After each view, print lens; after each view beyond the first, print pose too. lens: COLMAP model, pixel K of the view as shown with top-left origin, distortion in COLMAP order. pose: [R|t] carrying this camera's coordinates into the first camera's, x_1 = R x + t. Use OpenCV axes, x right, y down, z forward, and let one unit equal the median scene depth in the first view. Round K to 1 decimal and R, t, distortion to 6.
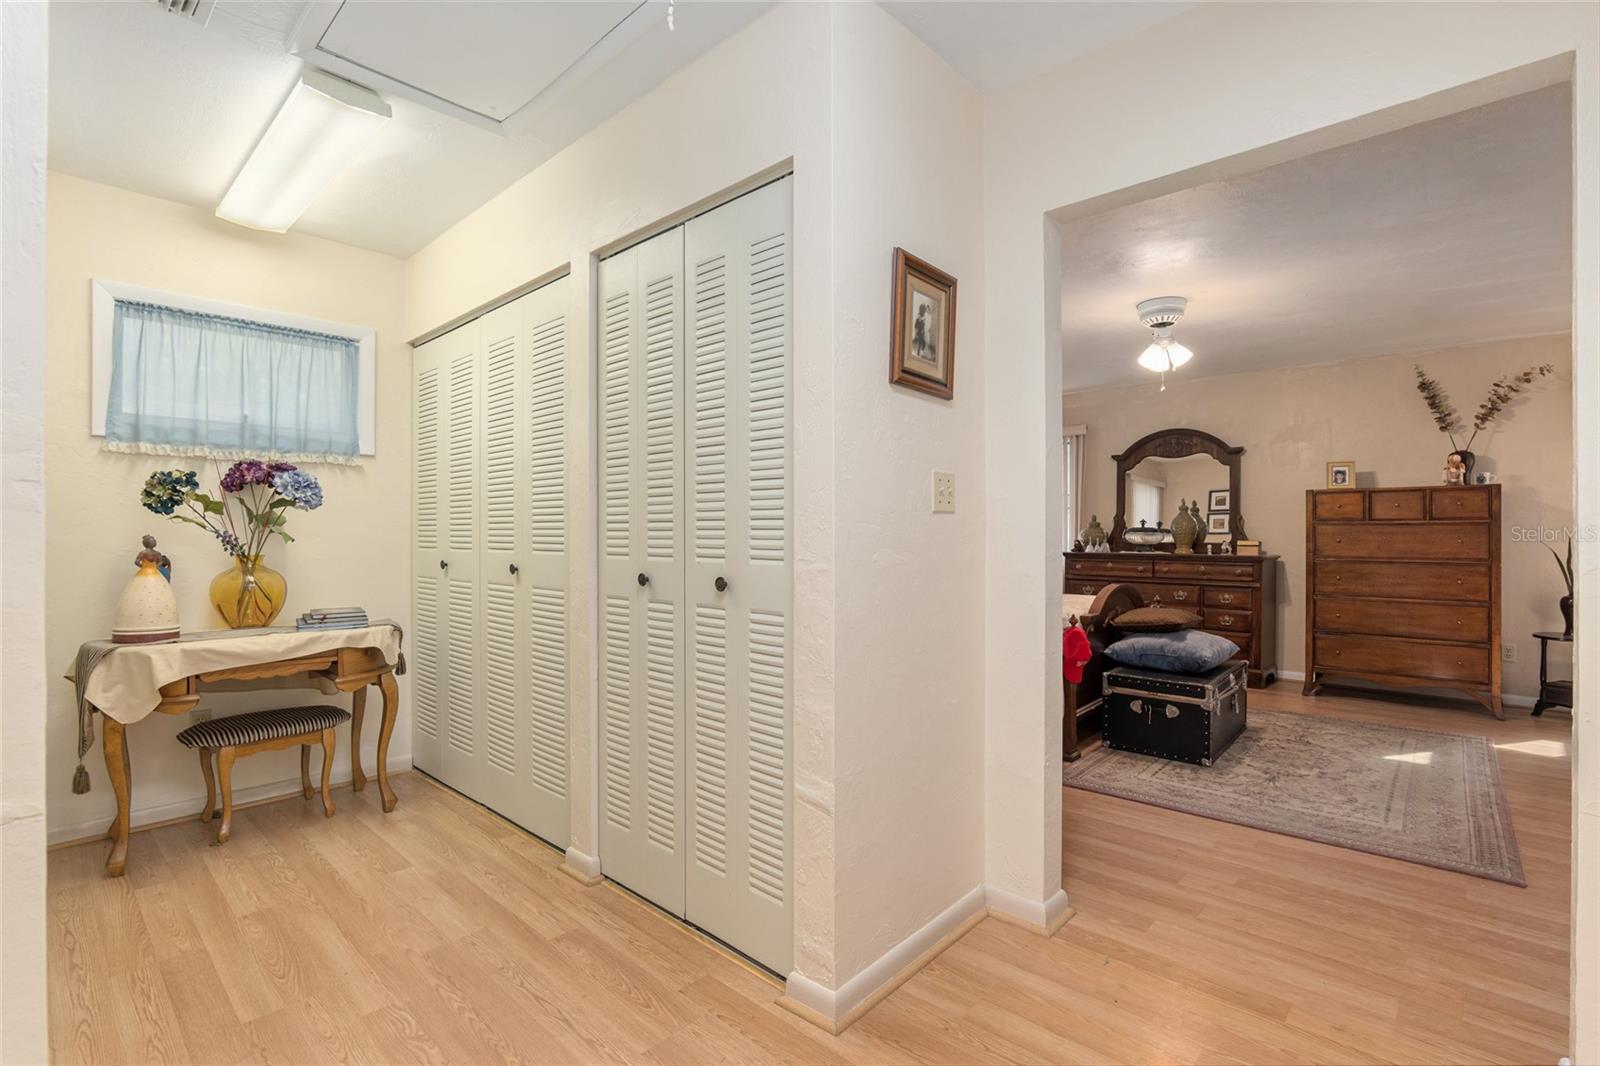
lens RADIAL K [[712.5, 0, 797.7], [0, 712.5, 529.1], [0, 0, 1]] dist [-0.000175, 0.000002]
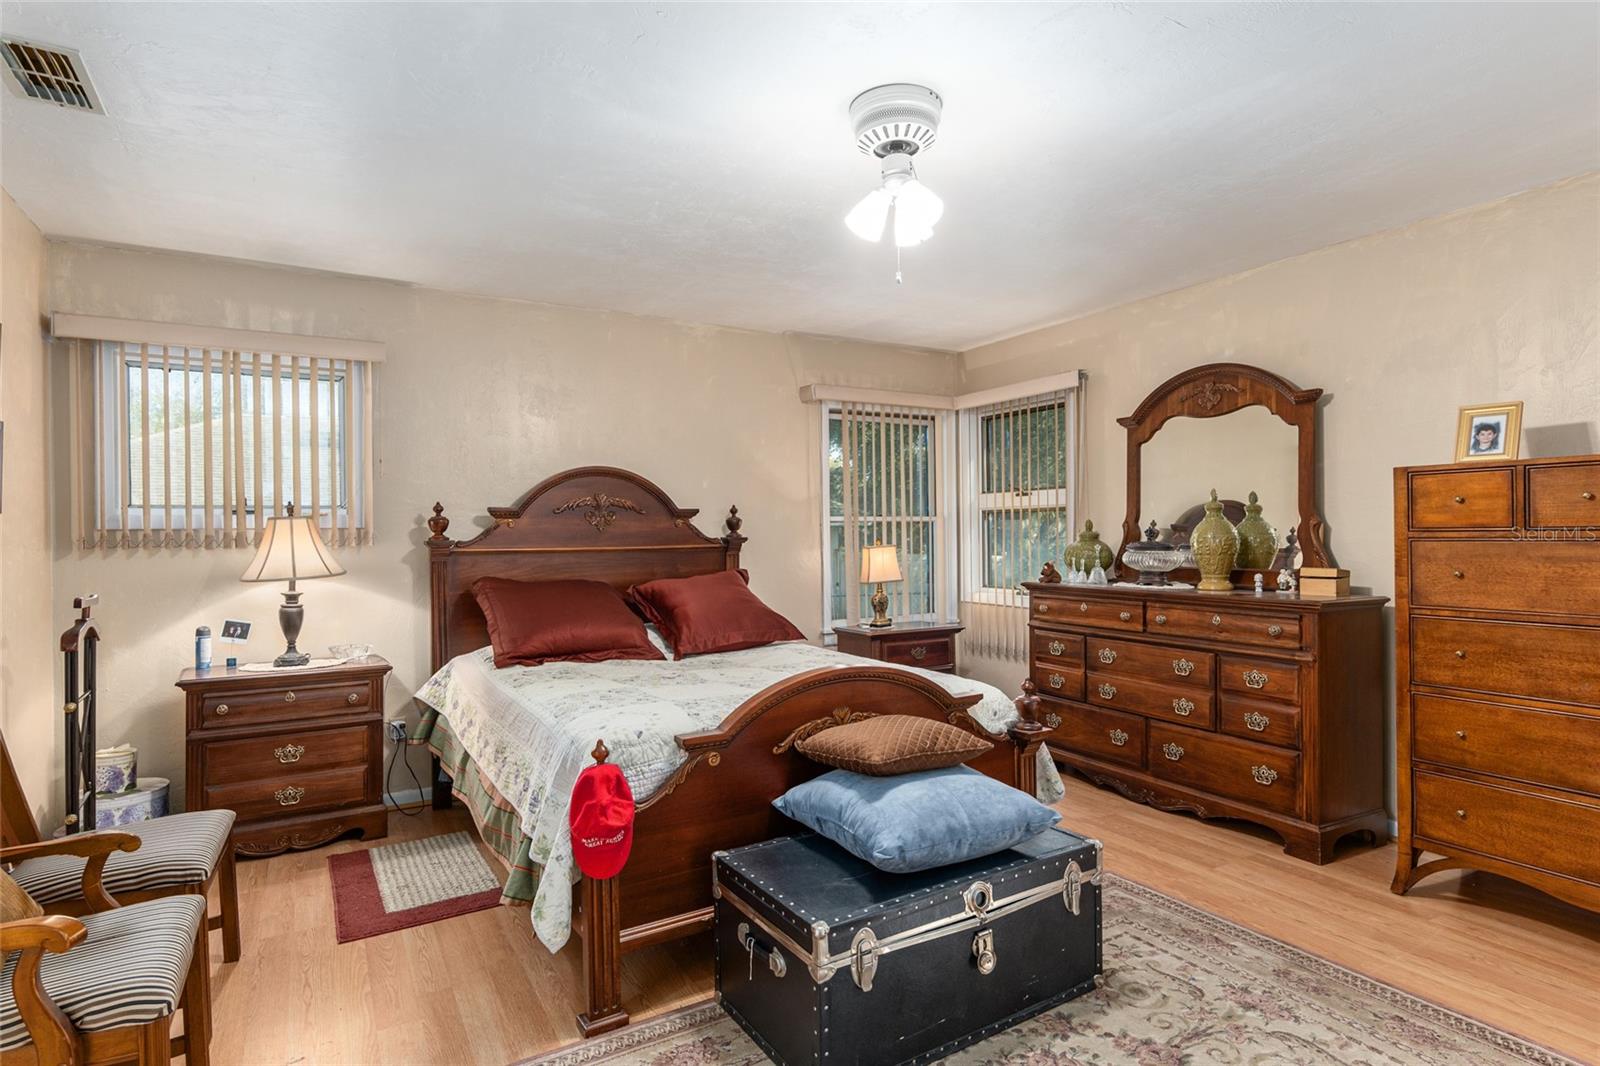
lens RADIAL K [[815.0, 0, 800.0], [0, 815.0, 533.0], [0, 0, 1]] dist [0.000936, -0.000077]
pose [[0.956482, -0.012209, -0.291535, 0.476651], [0.012945, 0.999916, 0.000593, -0.015688], [0.291504, -0.004341, 0.956560, 0.344155]]
